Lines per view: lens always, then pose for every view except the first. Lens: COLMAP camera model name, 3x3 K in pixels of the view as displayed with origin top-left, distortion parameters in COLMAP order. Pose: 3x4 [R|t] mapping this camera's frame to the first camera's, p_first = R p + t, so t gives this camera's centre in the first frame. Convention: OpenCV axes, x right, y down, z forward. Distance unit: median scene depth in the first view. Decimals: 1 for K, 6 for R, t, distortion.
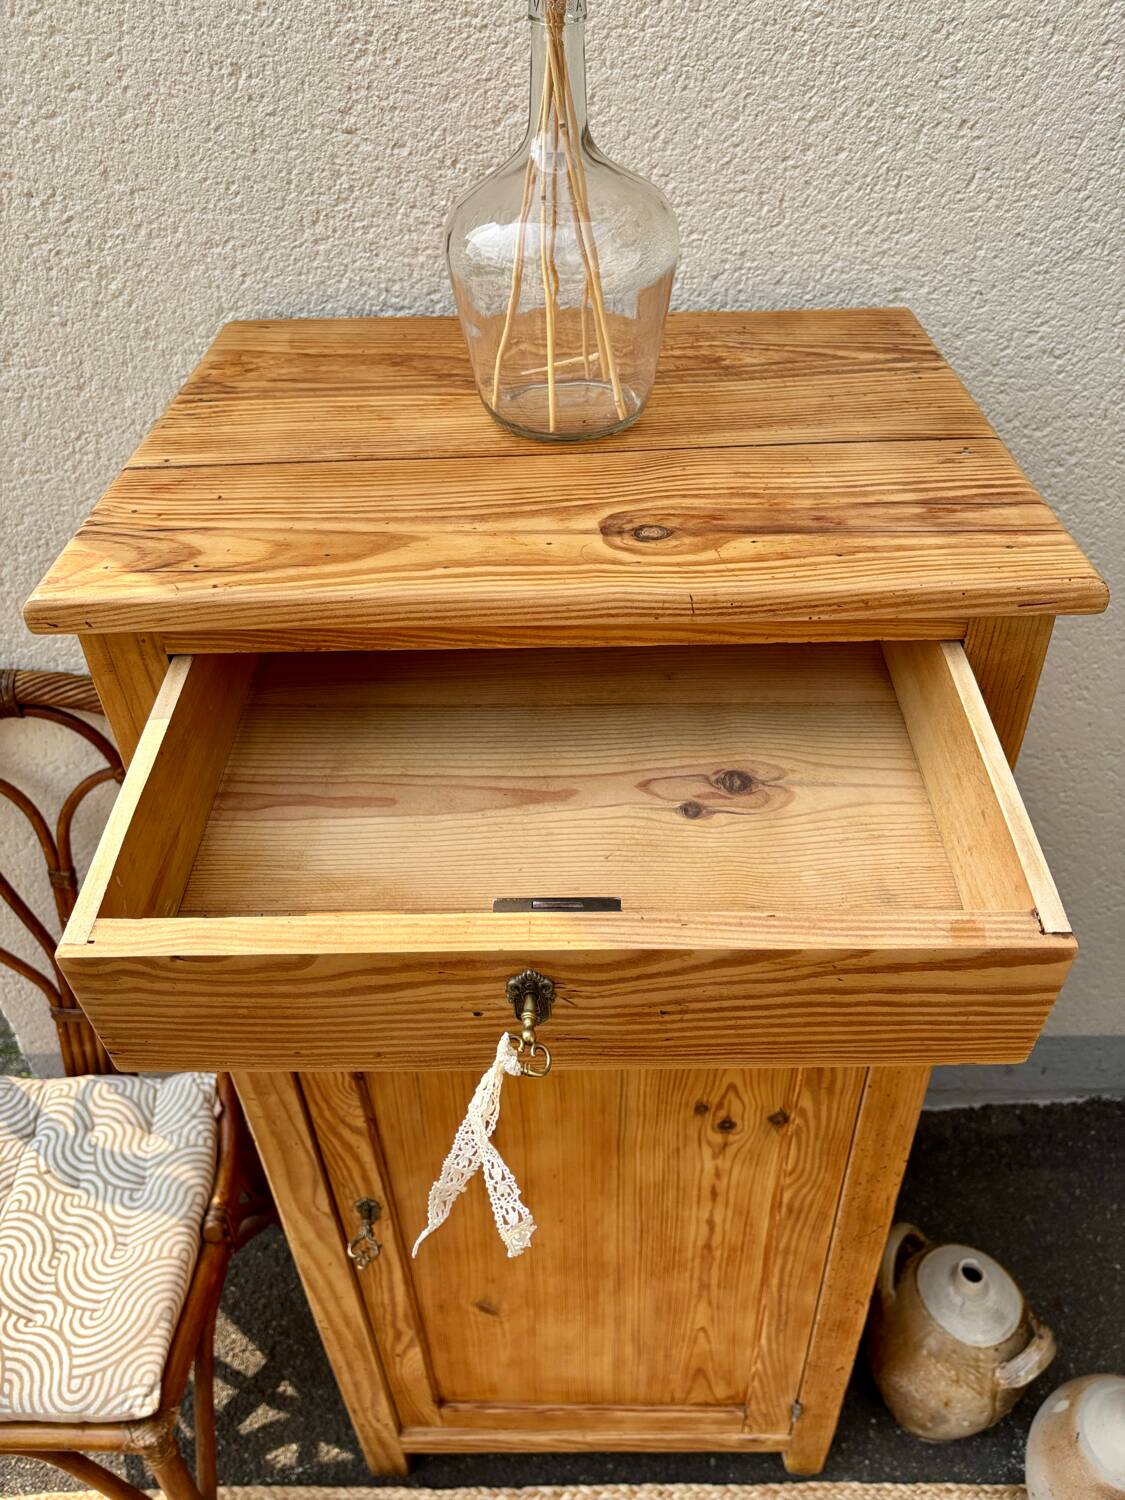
lens RADIAL K [[1130.1, 0, 570.7], [0, 1130.1, 729.8], [0, 0, 1]] dist [0.039358, -0.042556]
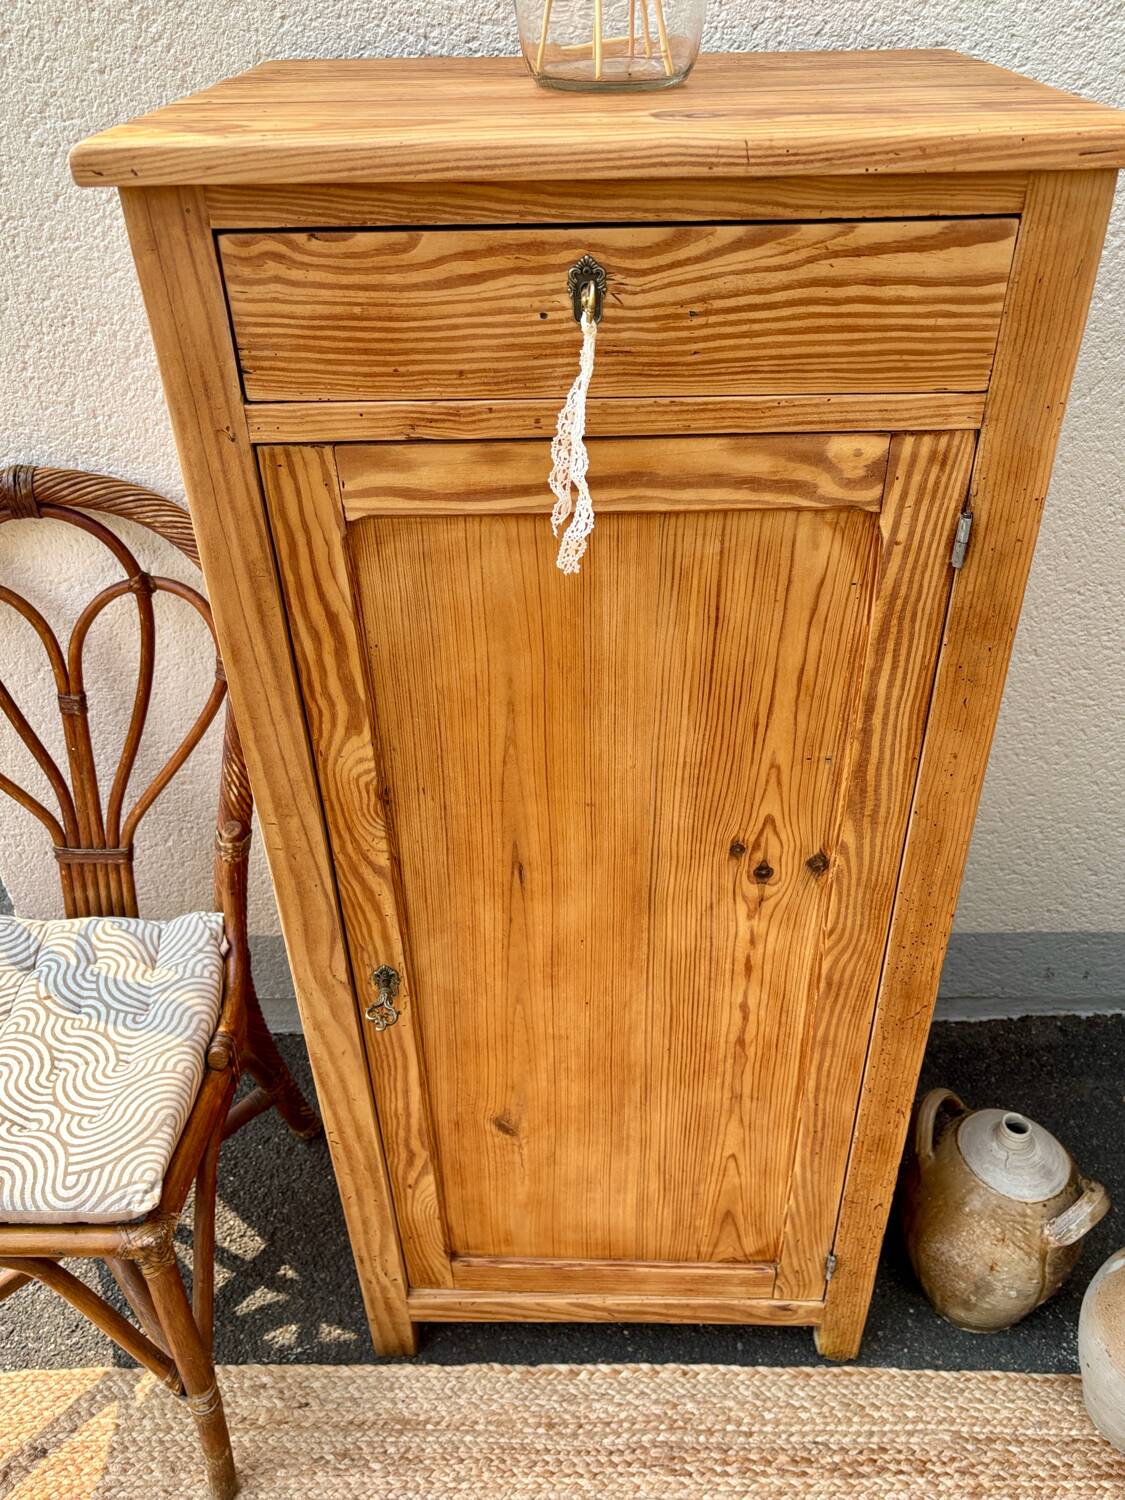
lens RADIAL K [[1130.1, 0, 568.7], [0, 1130.1, 708.8], [0, 0, 1]] dist [0.039358, -0.042556]
pose [[0.999934, 0.010299, -0.005186, -0.020766], [-0.010685, 0.996660, -0.080962, 0.251960], [0.004335, 0.081012, 0.996704, 0.029671]]
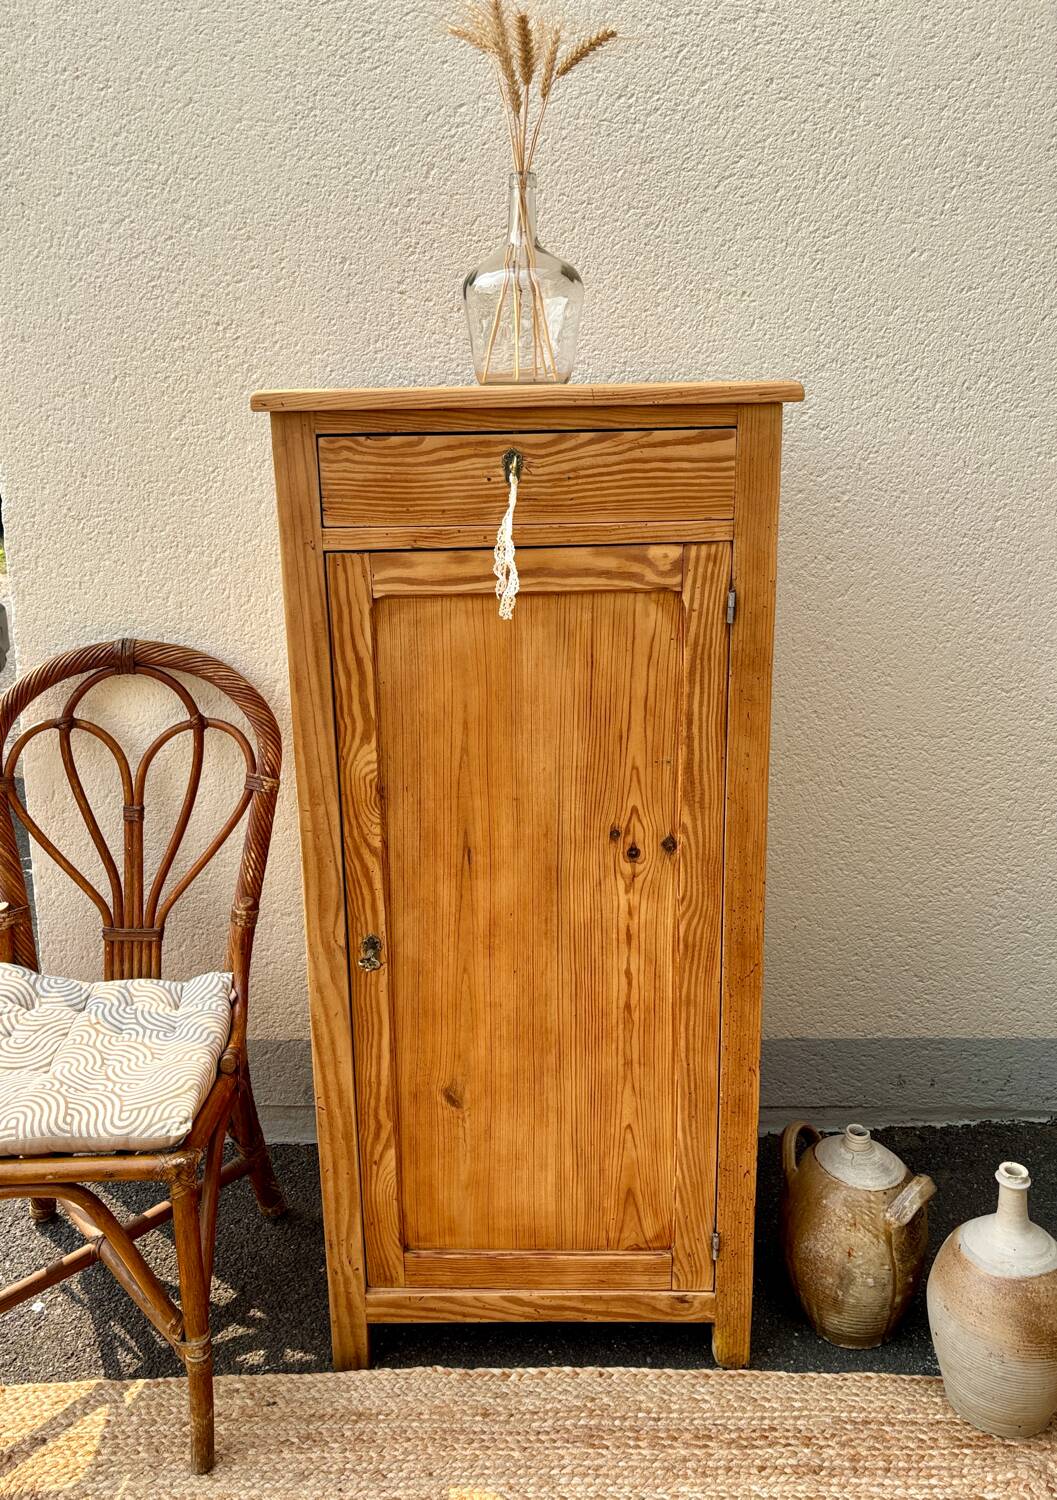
lens RADIAL K [[1155.3, 0, 495.0], [0, 1155.3, 689.6], [0, 0, 1]] dist [0.052469, -0.043460]
pose [[0.999940, 0.007835, -0.007707, -0.023023], [-0.010280, 0.914809, -0.403756, 0.649261], [0.003887, 0.403811, 0.914834, -0.350325]]
